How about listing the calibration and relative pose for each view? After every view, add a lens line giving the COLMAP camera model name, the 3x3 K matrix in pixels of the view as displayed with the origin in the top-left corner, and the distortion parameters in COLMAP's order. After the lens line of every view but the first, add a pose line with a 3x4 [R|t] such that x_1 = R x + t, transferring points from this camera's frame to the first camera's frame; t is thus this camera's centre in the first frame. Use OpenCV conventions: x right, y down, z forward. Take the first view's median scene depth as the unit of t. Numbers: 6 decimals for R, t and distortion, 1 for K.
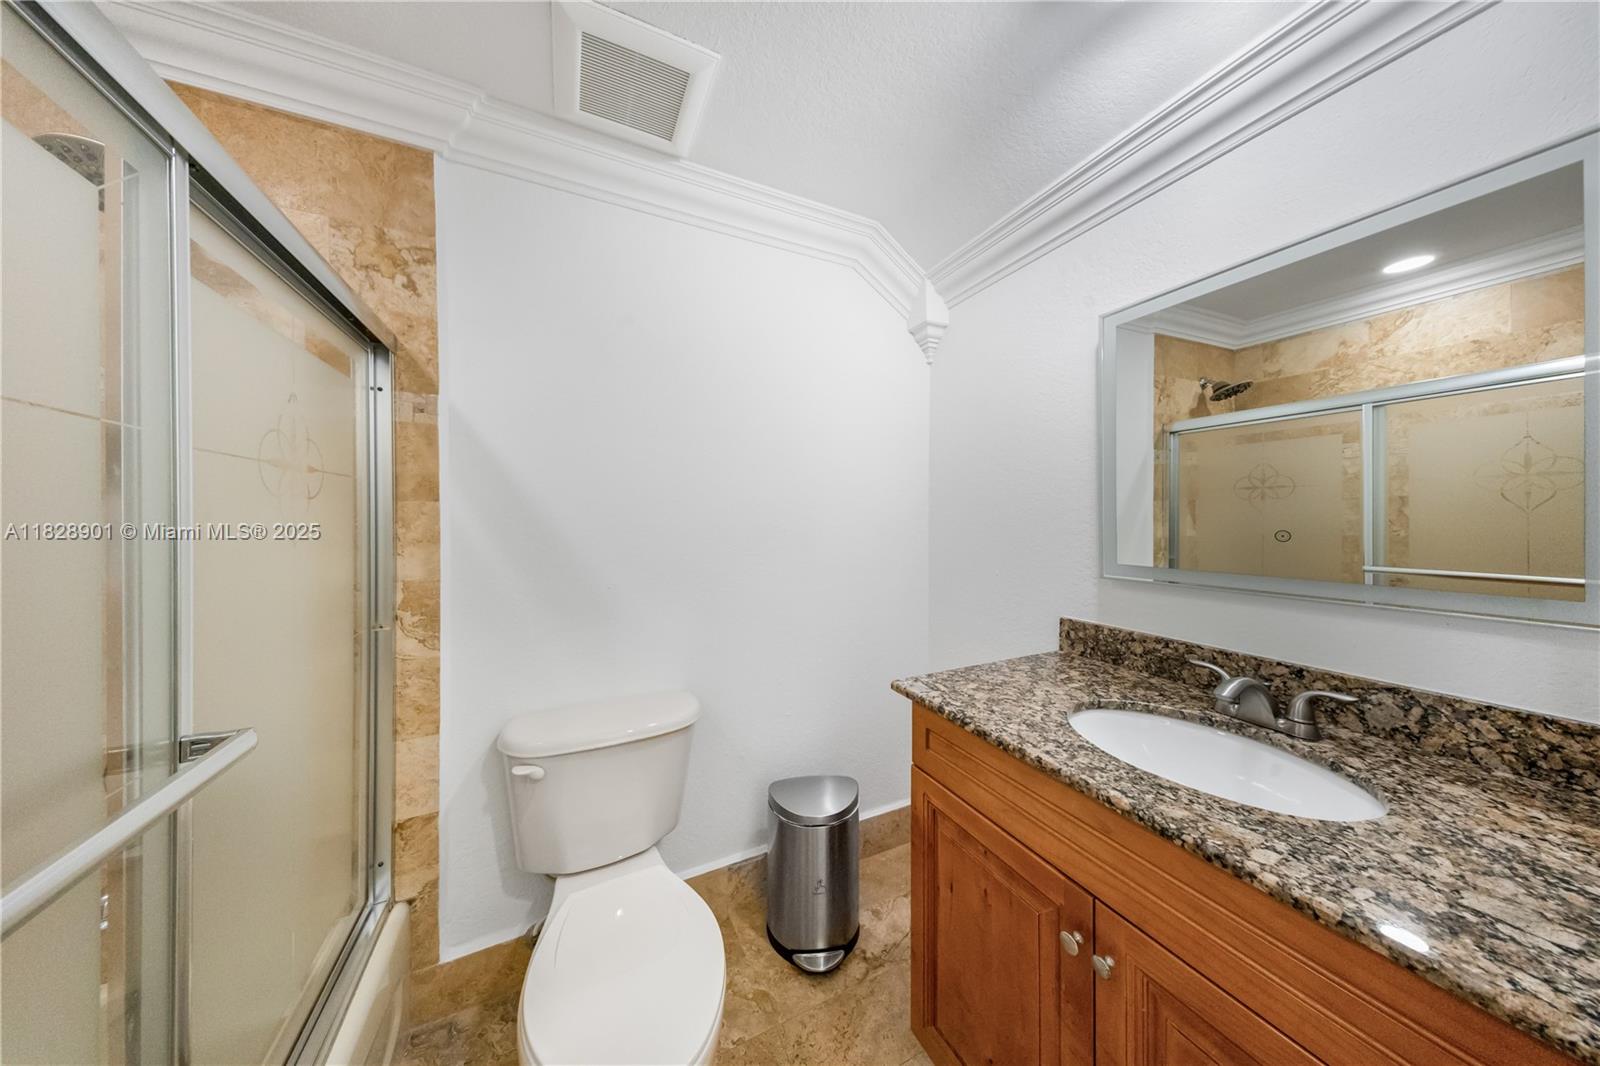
lens RADIAL K [[472.4, 0, 802.2], [0, 472.4, 526.3], [0, 0, 1]] dist [0.000434, -0.000063]
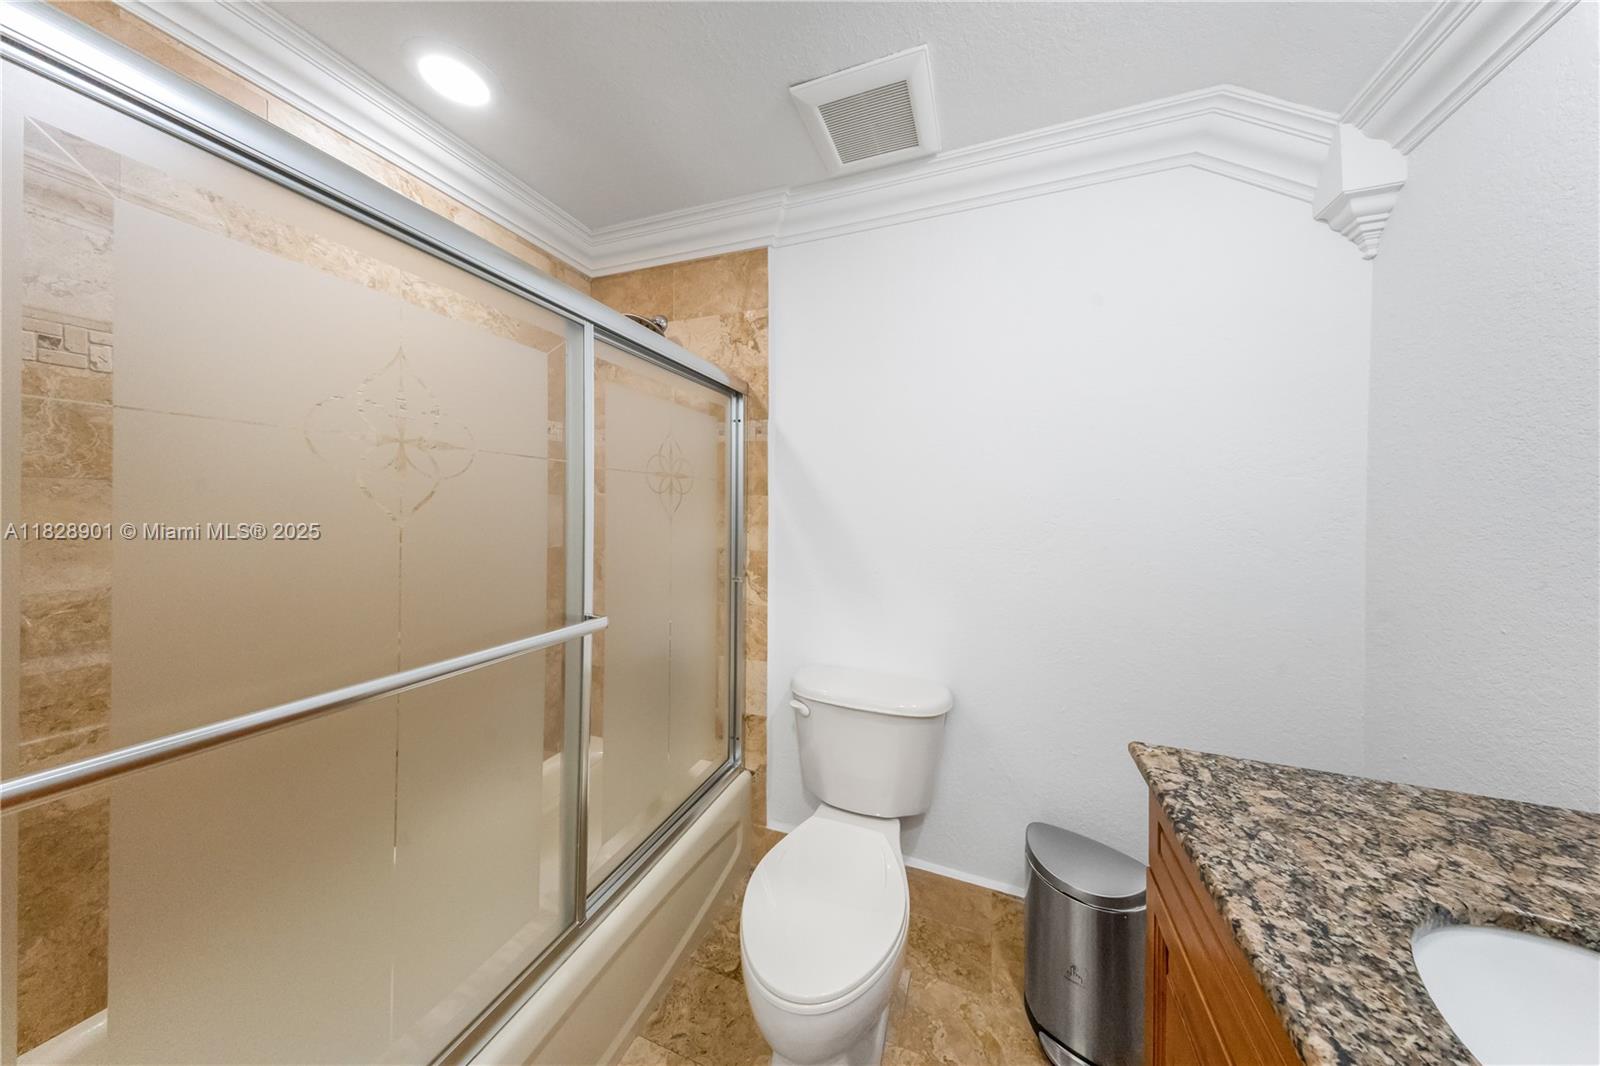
lens RADIAL K [[480.9, 0, 804.4], [0, 480.9, 518.2], [0, 0, 1]] dist [0.013431, -0.006686]
pose [[0.679298, 0.031553, -0.733184, 0.362801], [-0.030800, 0.999421, 0.014474, -0.009496], [0.733216, 0.012750, 0.679876, 0.113114]]
